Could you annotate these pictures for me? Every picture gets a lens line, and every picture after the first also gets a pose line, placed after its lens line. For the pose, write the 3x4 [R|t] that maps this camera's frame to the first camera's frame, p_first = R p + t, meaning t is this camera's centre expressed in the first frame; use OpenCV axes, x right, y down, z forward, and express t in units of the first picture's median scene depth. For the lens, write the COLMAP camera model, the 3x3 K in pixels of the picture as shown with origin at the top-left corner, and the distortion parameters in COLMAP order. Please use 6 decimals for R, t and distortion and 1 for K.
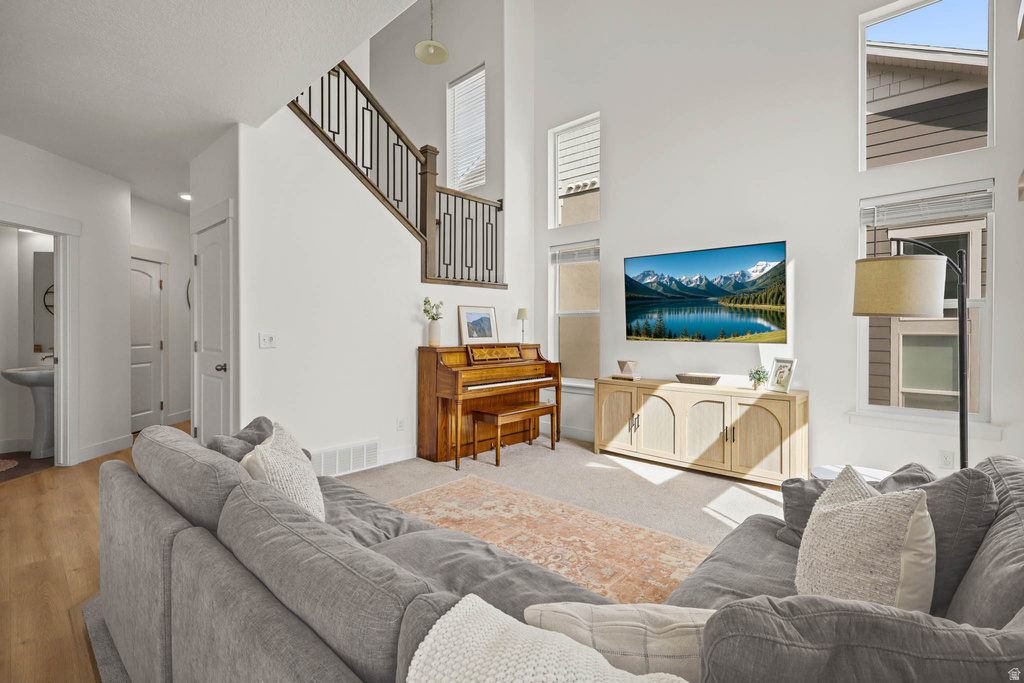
lens RADIAL K [[486.5, 0, 513.2], [0, 486.5, 328.3], [0, 0, 1]] dist [-0.002017, -0.000188]
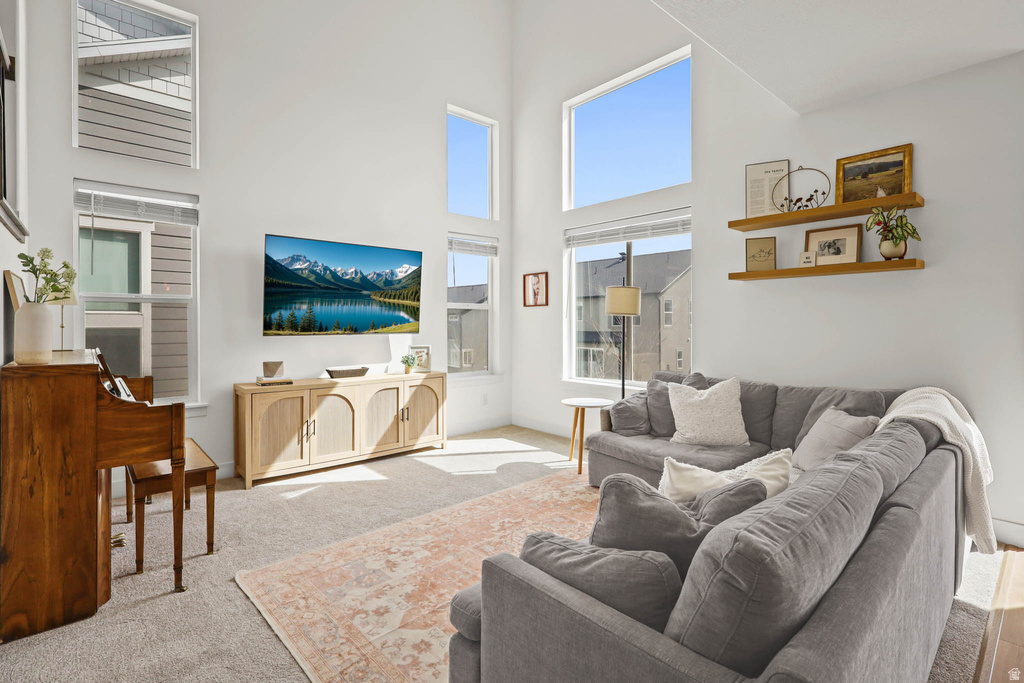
lens RADIAL K [[486.5, 0, 513.2], [0, 486.5, 328.3], [0, 0, 1]] dist [-0.002017, -0.000188]
pose [[0.086654, -0.020204, 0.996034, -0.617128], [0.003270, 0.999795, 0.019996, -0.003685], [-0.996233, 0.001525, 0.086703, 0.606237]]
